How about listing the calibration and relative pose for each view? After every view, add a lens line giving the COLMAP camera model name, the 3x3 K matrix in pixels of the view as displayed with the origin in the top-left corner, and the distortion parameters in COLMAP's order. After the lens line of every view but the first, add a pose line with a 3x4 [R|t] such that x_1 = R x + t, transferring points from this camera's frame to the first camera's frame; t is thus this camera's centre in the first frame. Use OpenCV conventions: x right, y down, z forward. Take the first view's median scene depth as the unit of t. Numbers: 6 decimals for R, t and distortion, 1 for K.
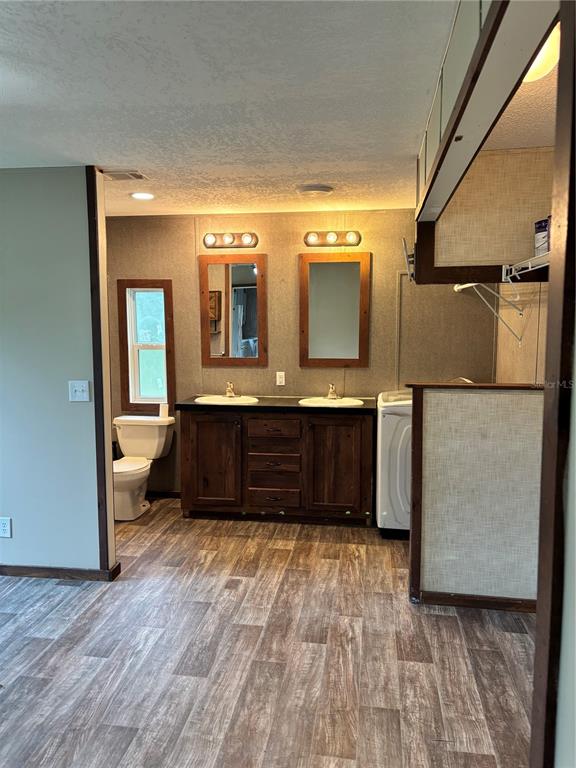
lens RADIAL K [[584.7, 0, 284.6], [0, 584.7, 373.8], [0, 0, 1]] dist [0.072398, -0.071623]
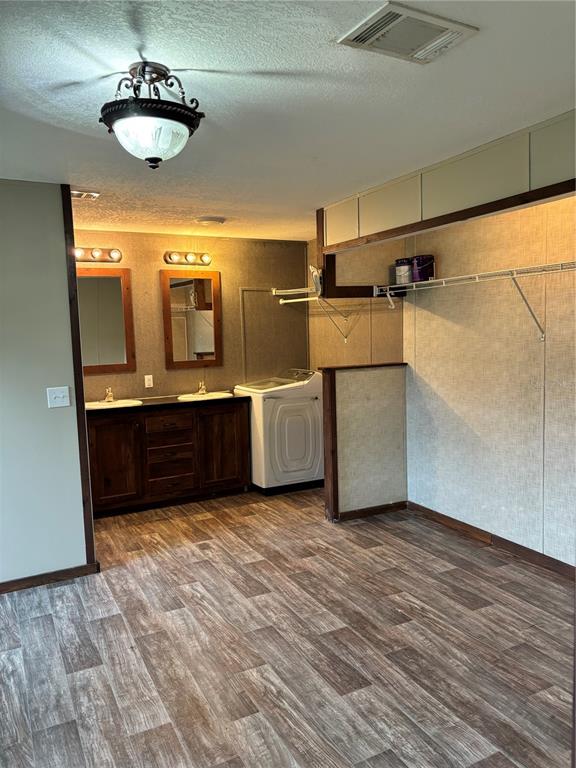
lens RADIAL K [[584.7, 0, 292.4], [0, 584.7, 380.4], [0, 0, 1]] dist [0.072398, -0.071623]
pose [[0.804221, -0.074108, 0.589692, -0.499264], [0.082229, 0.996527, 0.013092, 0.015692], [-0.588615, 0.037961, 0.807522, -0.067285]]
